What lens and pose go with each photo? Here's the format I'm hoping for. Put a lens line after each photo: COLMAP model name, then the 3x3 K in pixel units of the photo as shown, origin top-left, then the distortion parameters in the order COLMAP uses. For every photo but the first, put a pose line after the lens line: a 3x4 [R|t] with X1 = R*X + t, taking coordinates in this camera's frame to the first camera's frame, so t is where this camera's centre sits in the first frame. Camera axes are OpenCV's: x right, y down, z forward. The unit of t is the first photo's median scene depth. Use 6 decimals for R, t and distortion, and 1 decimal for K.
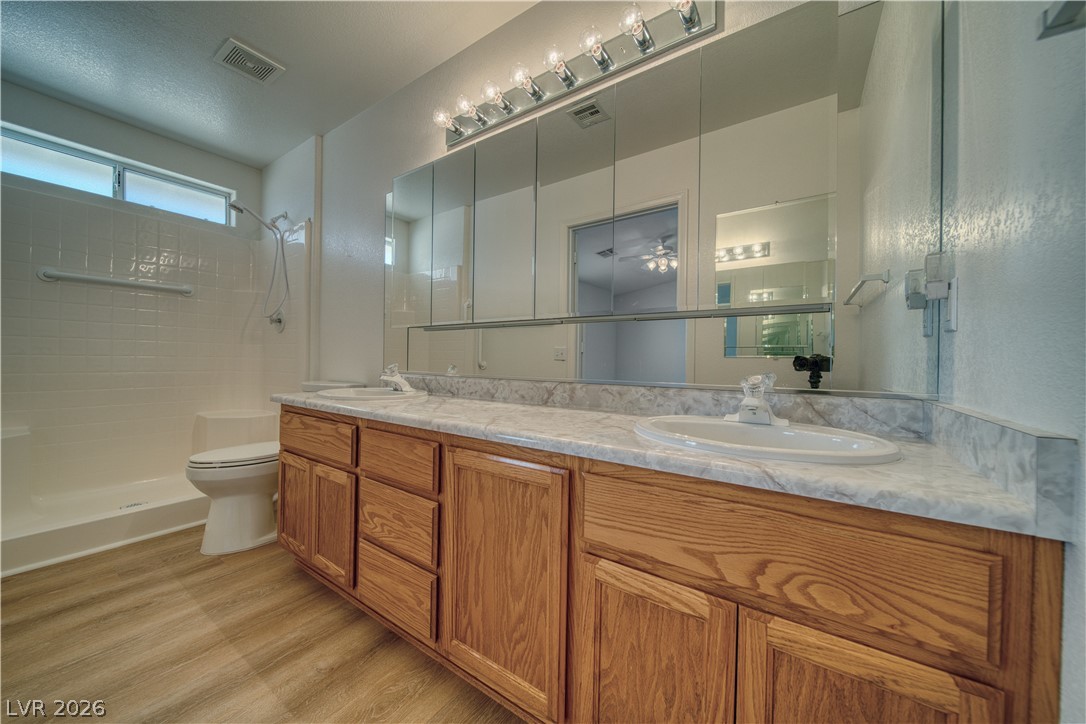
lens RADIAL K [[380.1, 0, 543.1], [0, 380.1, 364.0], [0, 0, 1]] dist [-0.001613, -0.000104]
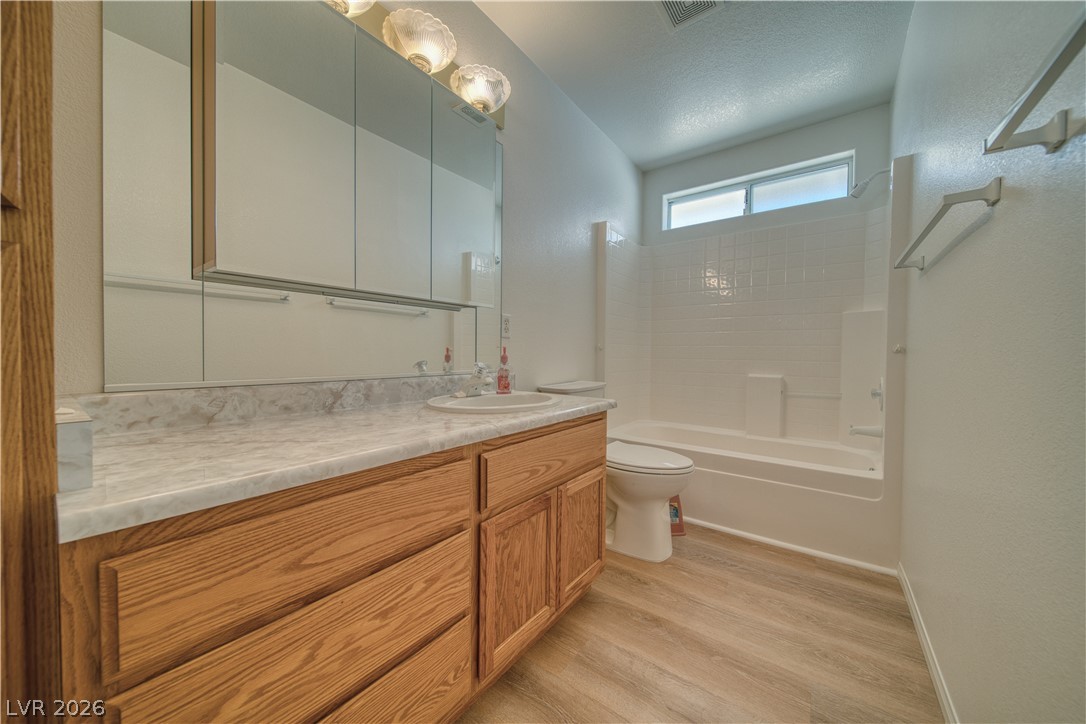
lens RADIAL K [[380.1, 0, 544.0], [0, 380.1, 361.2], [0, 0, 1]] dist [-0.001613, -0.000104]
pose [[0.044421, -0.036083, 0.998361, -0.757066], [-0.003680, 0.999335, 0.036282, -0.024716], [-0.999006, -0.005286, 0.044259, 0.555475]]
